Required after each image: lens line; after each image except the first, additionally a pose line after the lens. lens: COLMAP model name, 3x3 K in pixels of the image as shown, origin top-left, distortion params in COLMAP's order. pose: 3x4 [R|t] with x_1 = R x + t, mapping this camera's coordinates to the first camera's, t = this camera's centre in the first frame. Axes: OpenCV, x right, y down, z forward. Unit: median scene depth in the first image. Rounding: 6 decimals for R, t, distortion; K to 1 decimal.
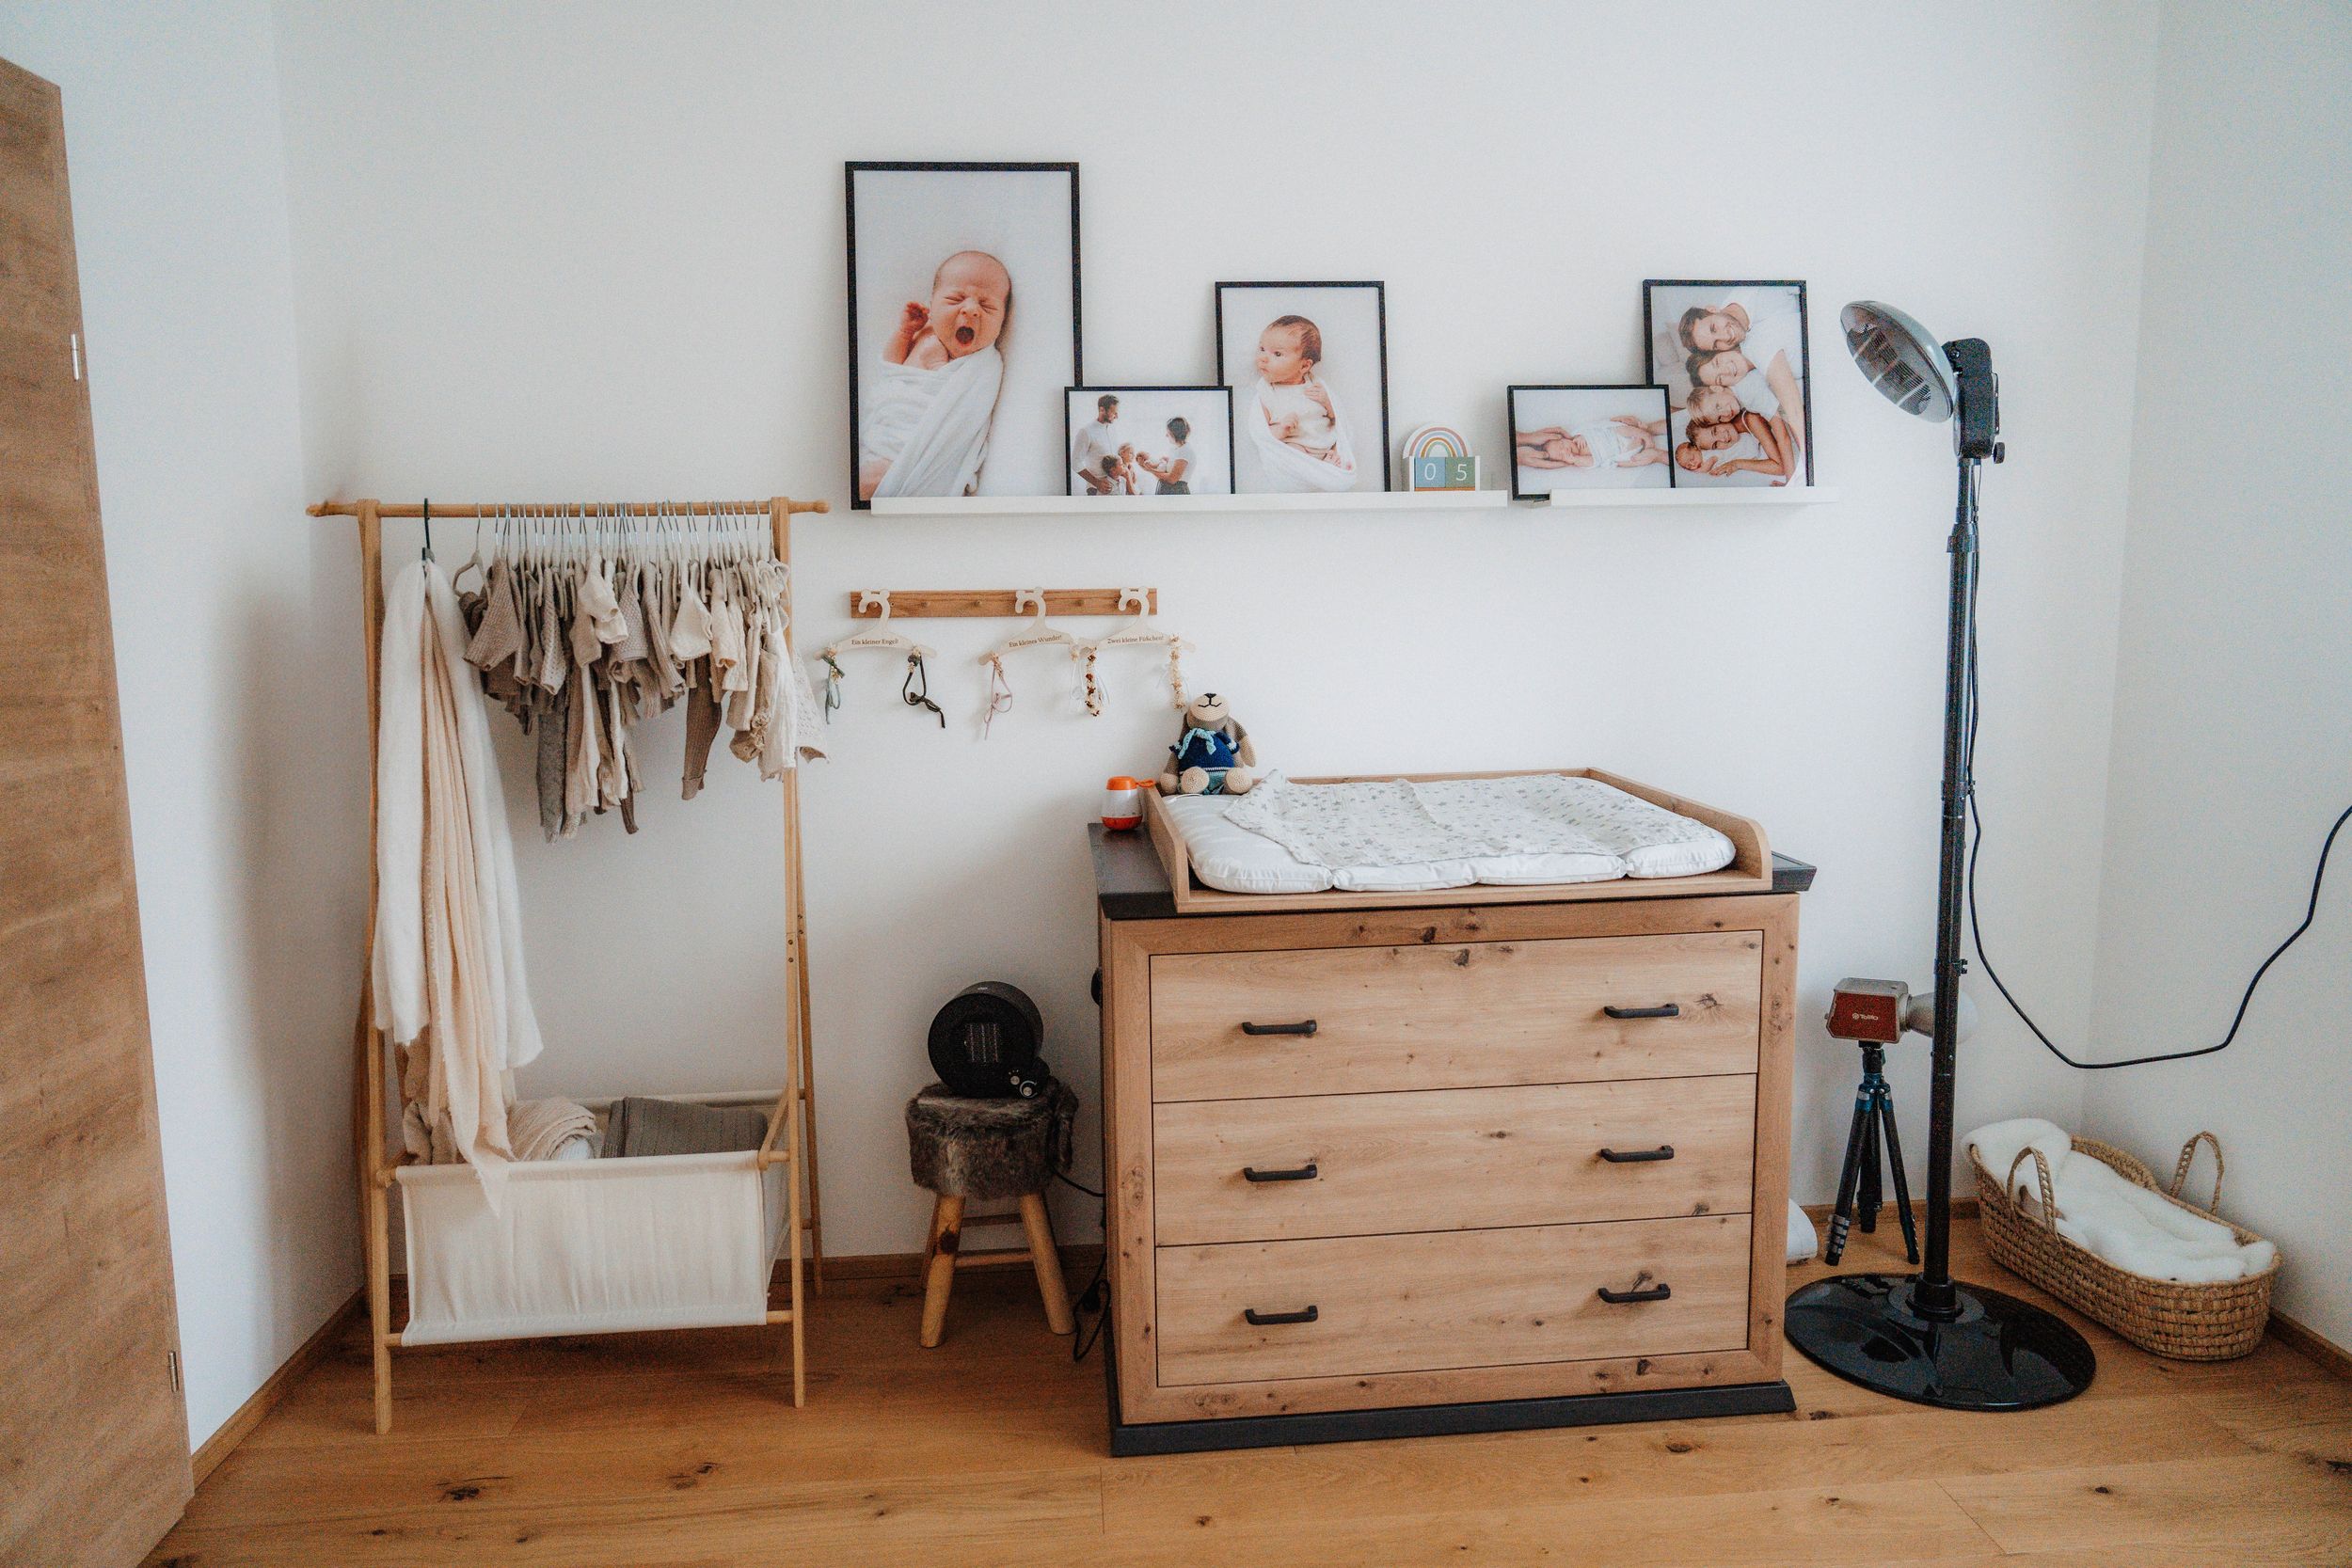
lens RADIAL K [[1617.8, 0, 1176.0], [0, 1617.8, 784.0], [0, 0, 1]] dist [0.005346, 0.002594]
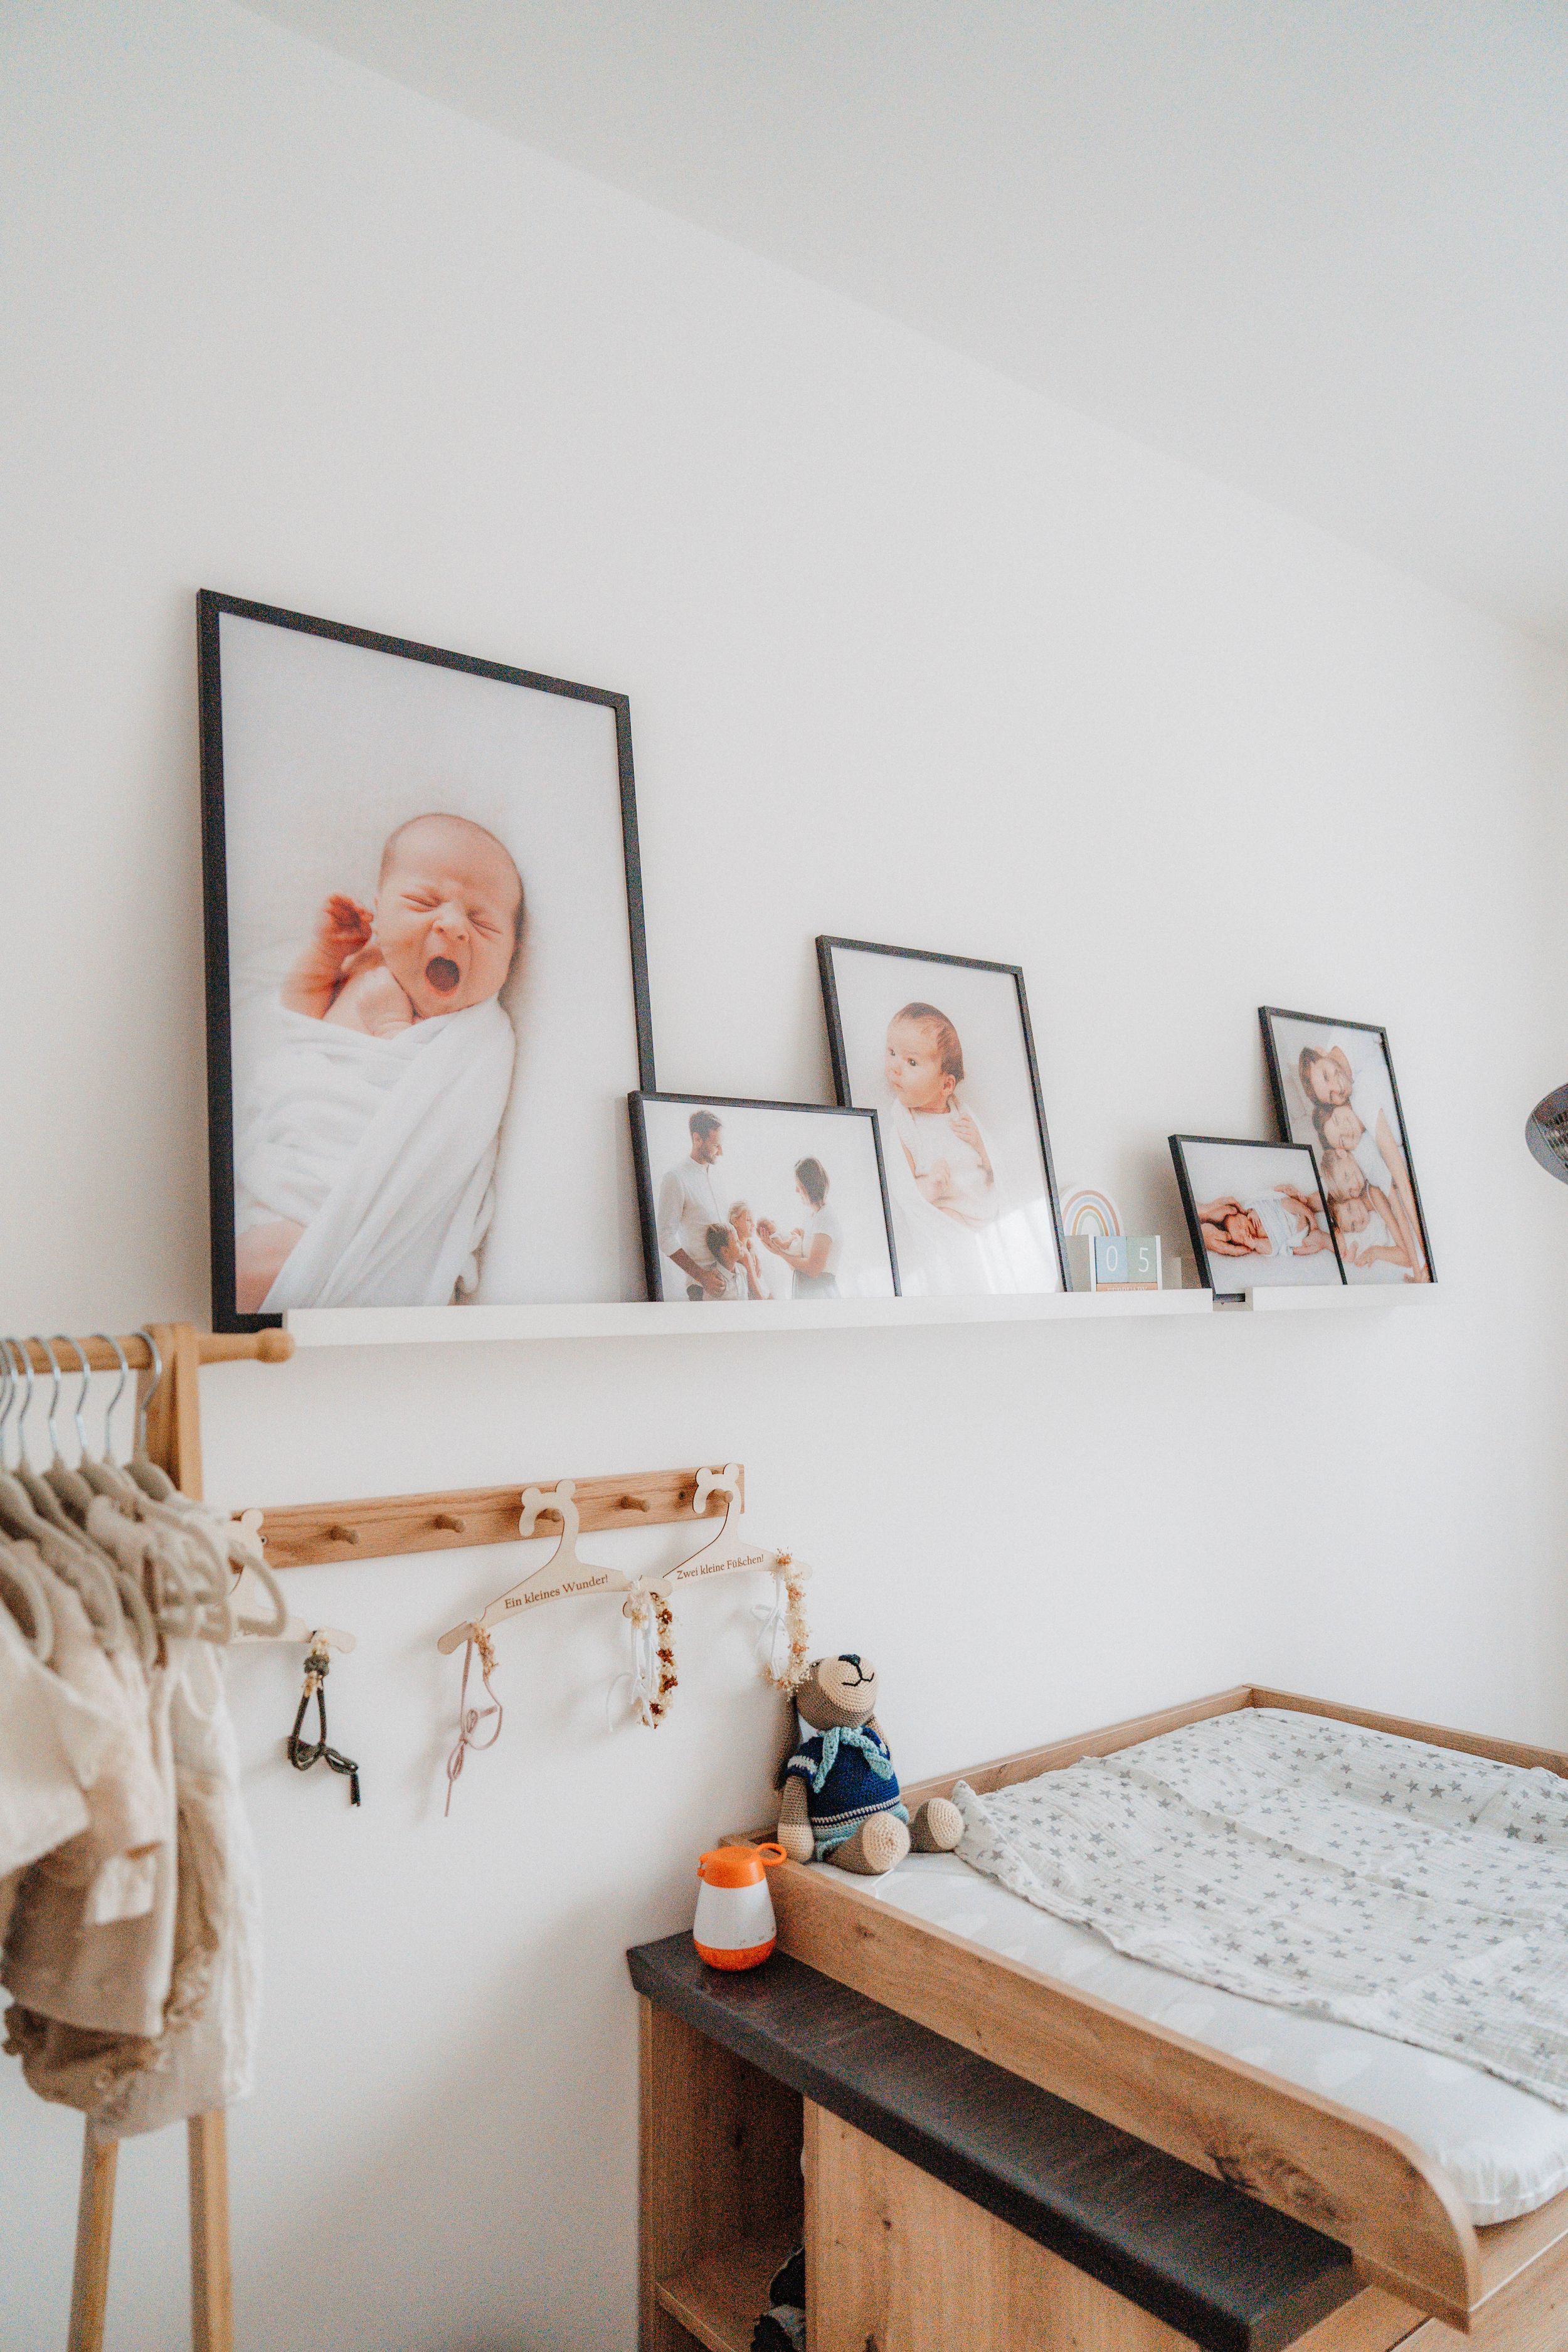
lens RADIAL K [[1618.0, 0, 846.6], [0, 1618.0, 1176.7], [0, 0, 1]] dist [0.005346, 0.002594]
pose [[0.827750, 0.042498, 0.559485, -0.295932], [0.067705, 0.982277, -0.174781, -0.120785], [-0.556997, 0.182555, 0.810203, 0.536213]]
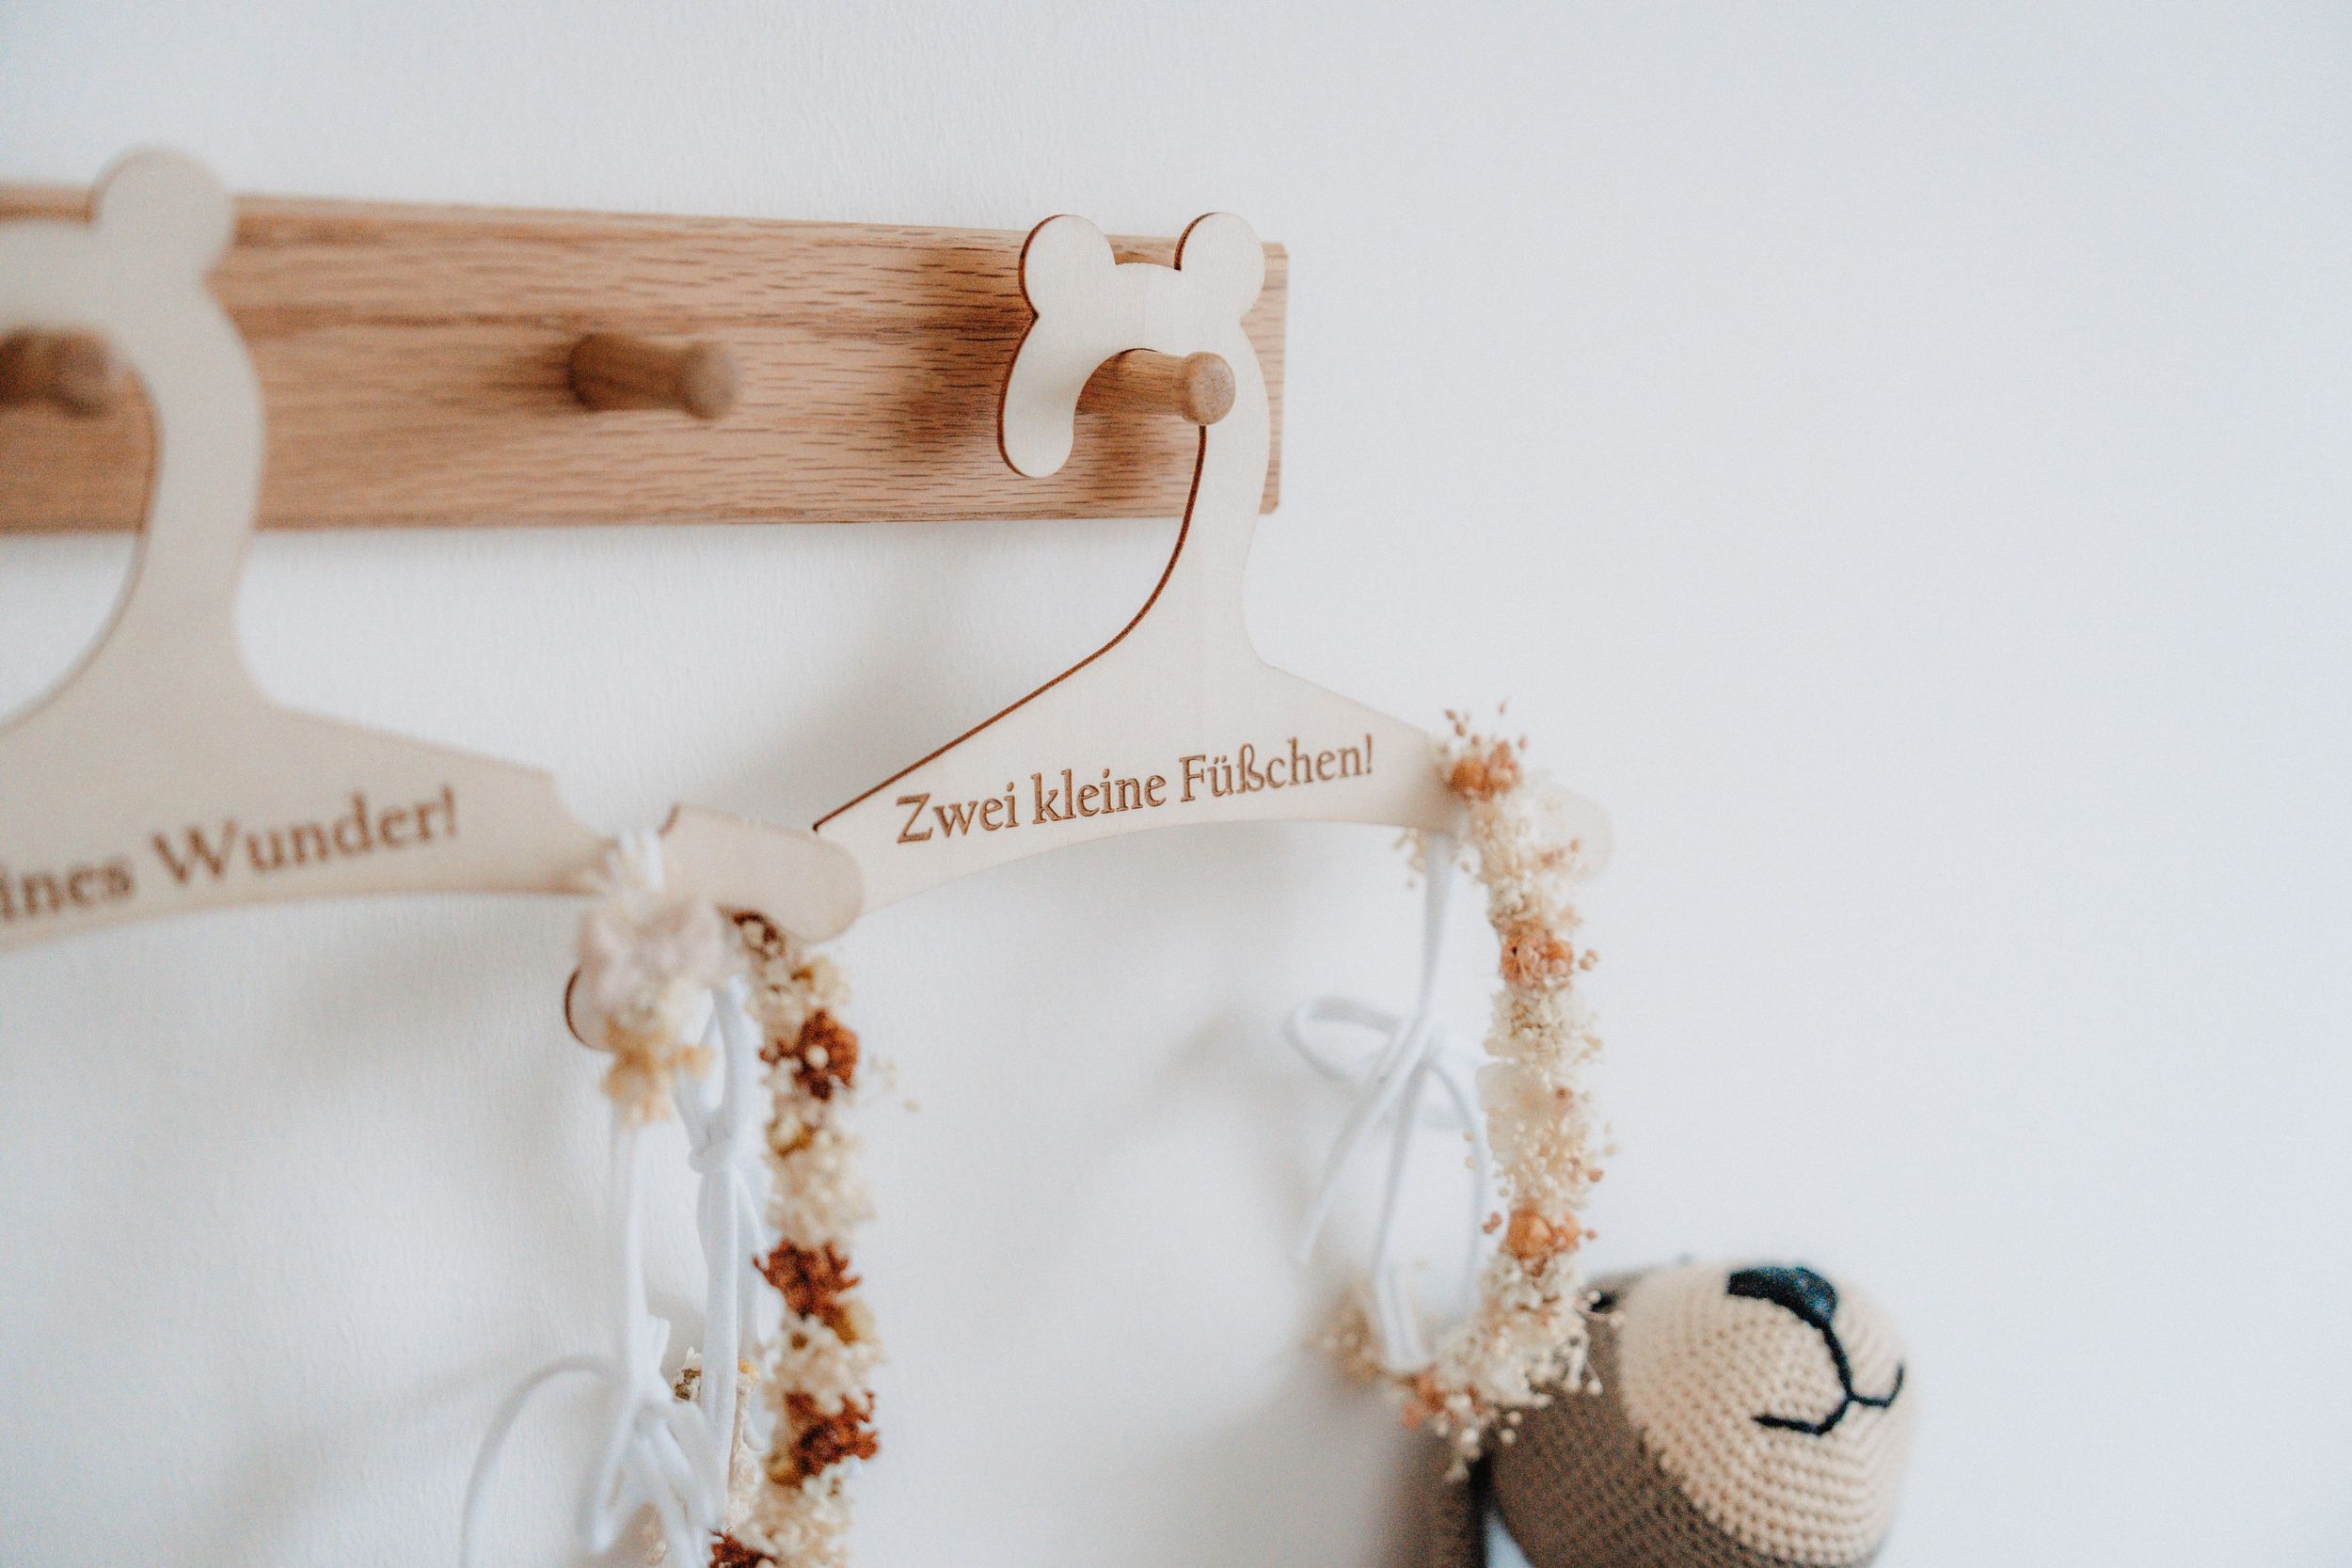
lens RADIAL K [[3368.2, 0, 1176.0], [0, 3368.2, 784.0], [0, 0, 1]] dist [-0.020882, -0.028588]
pose [[0.851977, -0.037044, 0.522267, -0.127689], [0.021811, 0.999139, 0.035288, -0.097654], [-0.523124, -0.018673, 0.852052, 0.846283]]
